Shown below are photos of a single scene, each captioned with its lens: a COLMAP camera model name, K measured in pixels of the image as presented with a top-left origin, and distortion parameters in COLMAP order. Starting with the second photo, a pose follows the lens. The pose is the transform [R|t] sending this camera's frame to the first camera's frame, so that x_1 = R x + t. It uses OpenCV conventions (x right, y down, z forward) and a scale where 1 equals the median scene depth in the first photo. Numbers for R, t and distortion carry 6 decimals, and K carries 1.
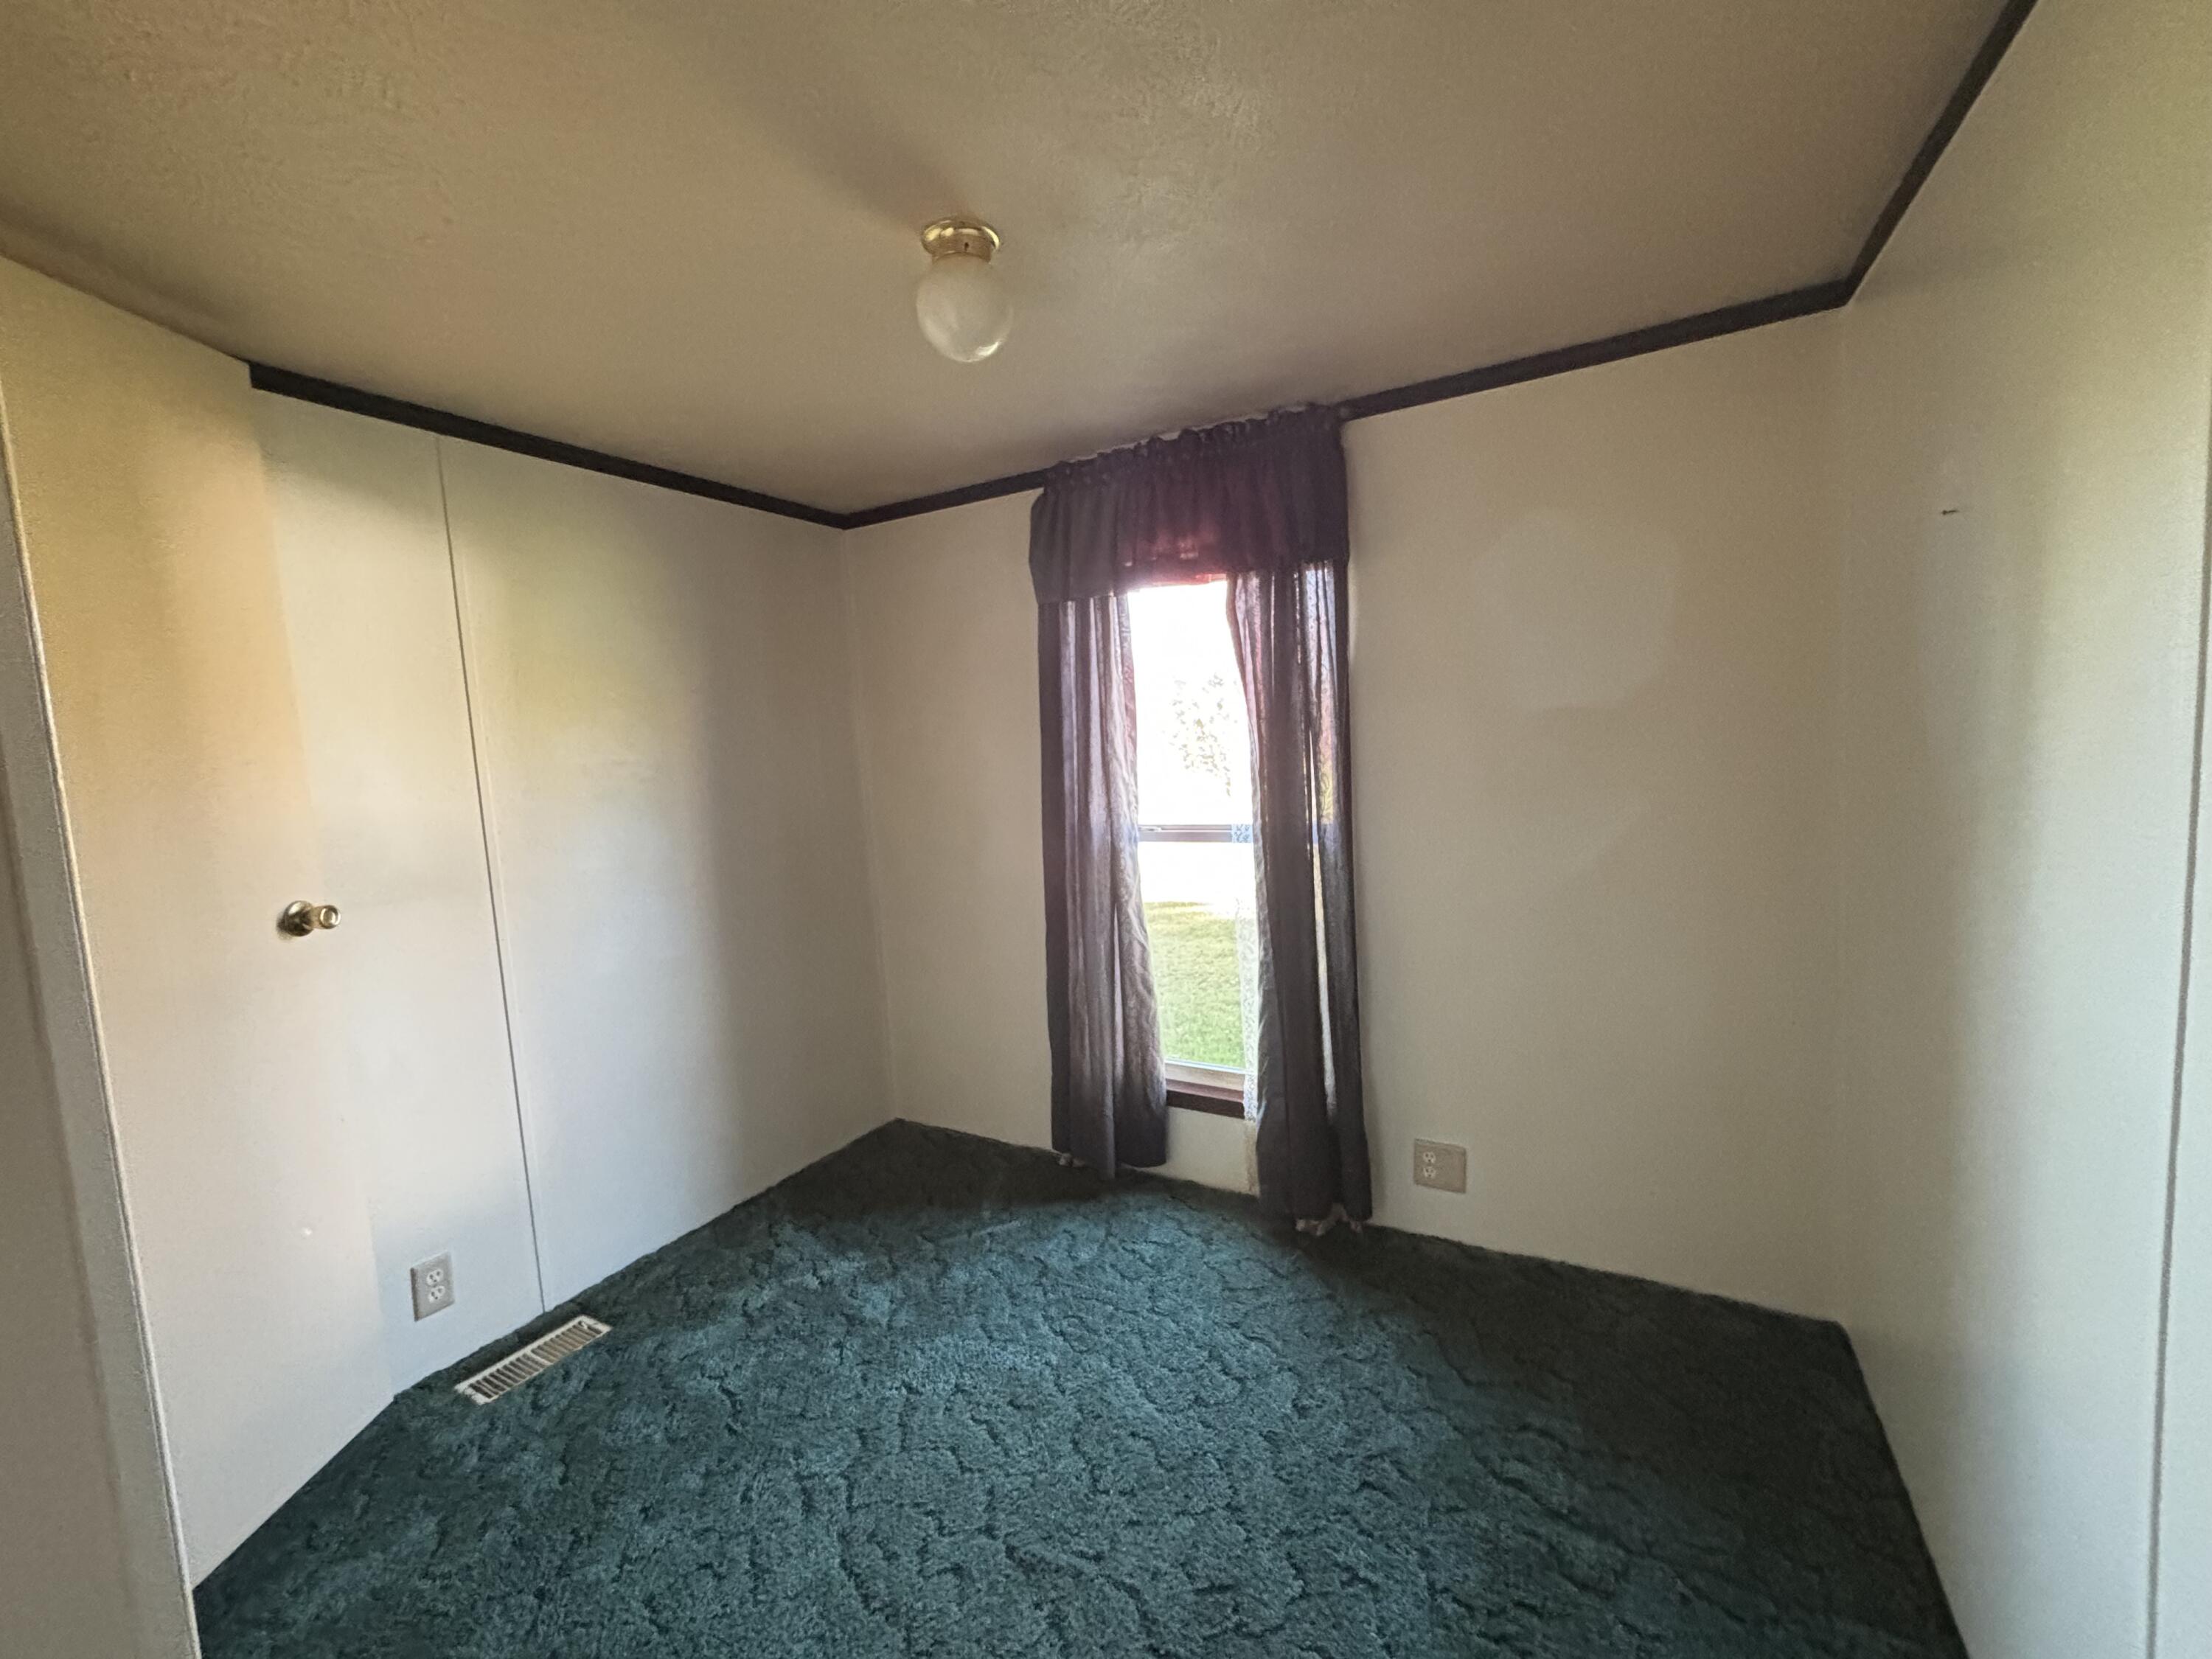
lens RADIAL K [[897.9, 0, 1105.2], [0, 897.9, 824.8], [0, 0, 1]] dist [0.006699, -0.000356]
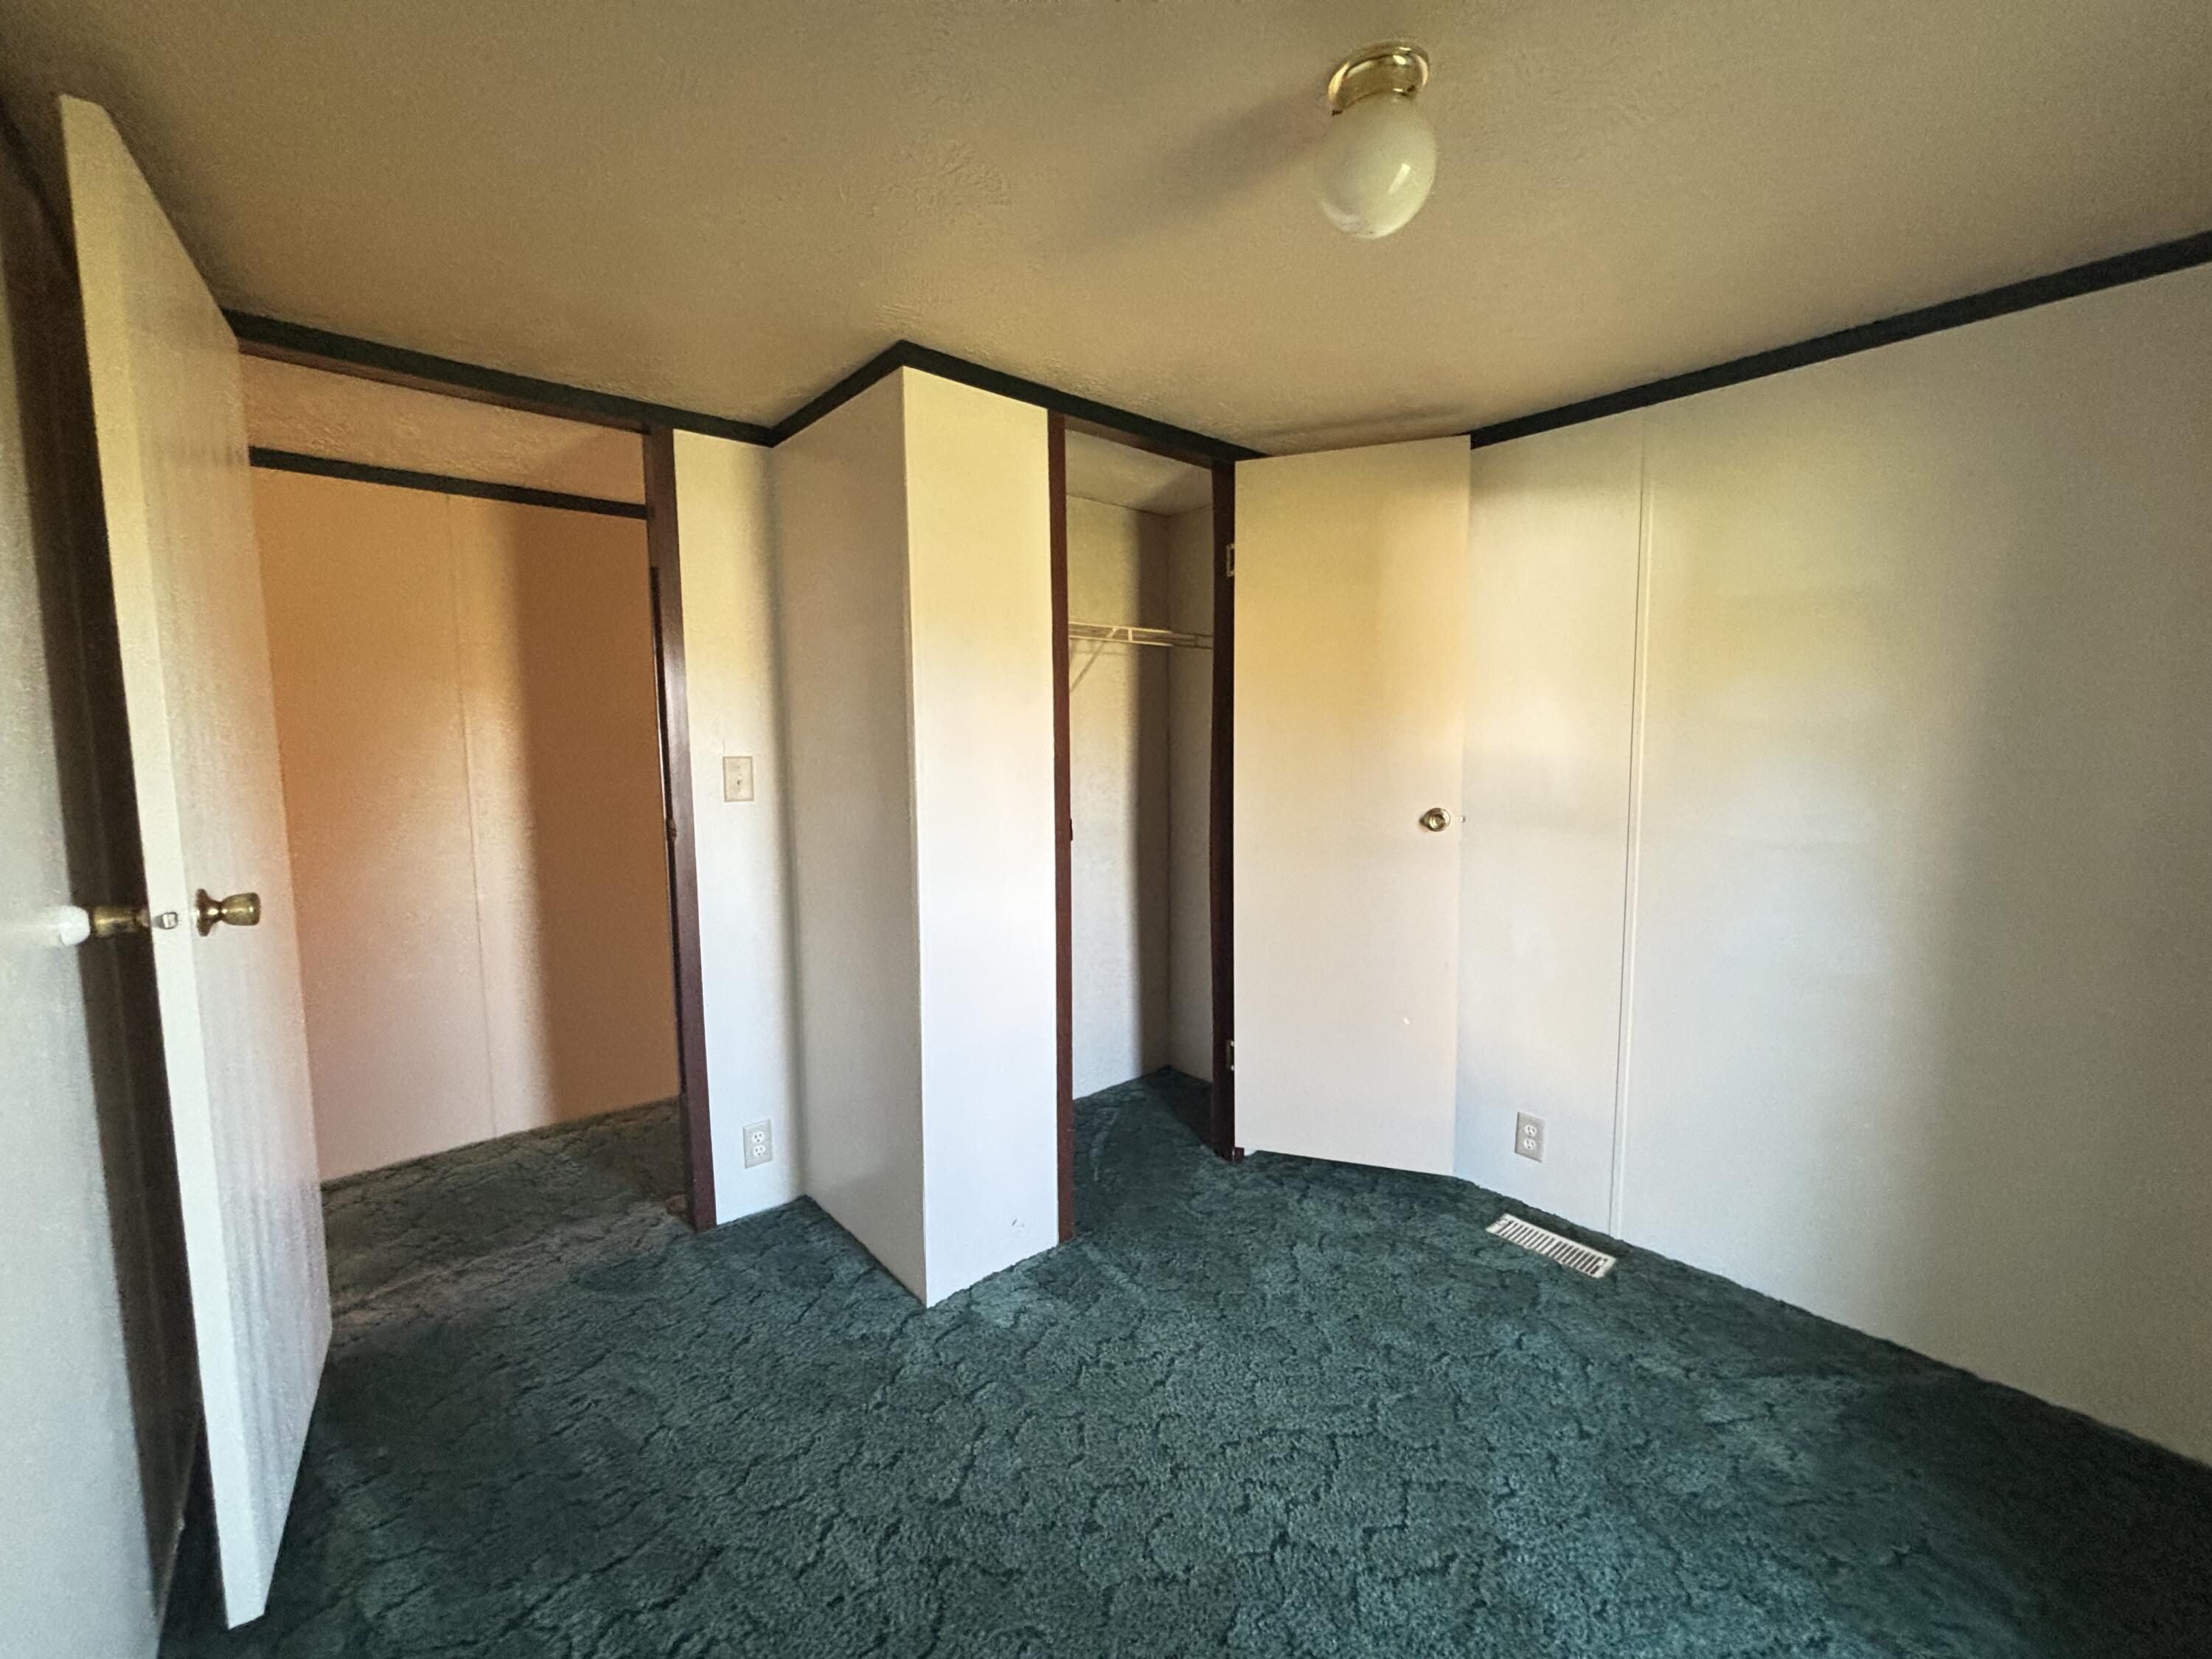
lens RADIAL K [[897.9, 0, 1105.8], [0, 897.9, 825.8], [0, 0, 1]] dist [0.006699, -0.000356]
pose [[-0.325773, 0.140028, -0.935021, 0.546268], [-0.067610, 0.982989, 0.170768, -0.081753], [0.943027, 0.118848, -0.310764, 0.788845]]
